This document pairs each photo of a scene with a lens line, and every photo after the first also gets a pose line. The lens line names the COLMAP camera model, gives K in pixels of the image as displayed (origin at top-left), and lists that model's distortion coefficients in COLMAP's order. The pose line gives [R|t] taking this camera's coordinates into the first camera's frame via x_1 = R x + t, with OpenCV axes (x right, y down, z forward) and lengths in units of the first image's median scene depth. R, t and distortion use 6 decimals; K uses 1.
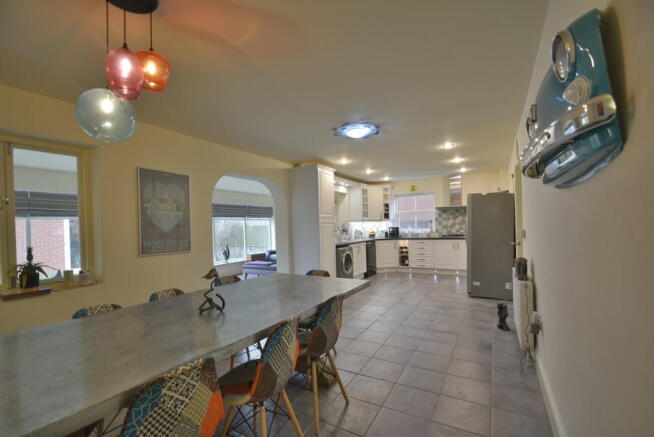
lens RADIAL K [[288.0, 0, 328.4], [0, 288.0, 220.0], [0, 0, 1]] dist [-0.014425, -0.000991]
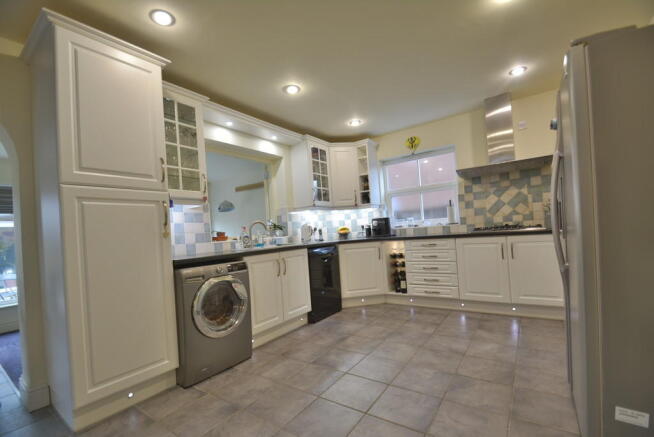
lens RADIAL K [[288.0, 0, 324.4], [0, 288.0, 218.6], [0, 0, 1]] dist [-0.014425, -0.000991]
pose [[0.993514, -0.042469, -0.105478, 0.190876], [0.040654, 0.998987, -0.019300, 0.034211], [0.106190, 0.014886, 0.994234, 0.476855]]
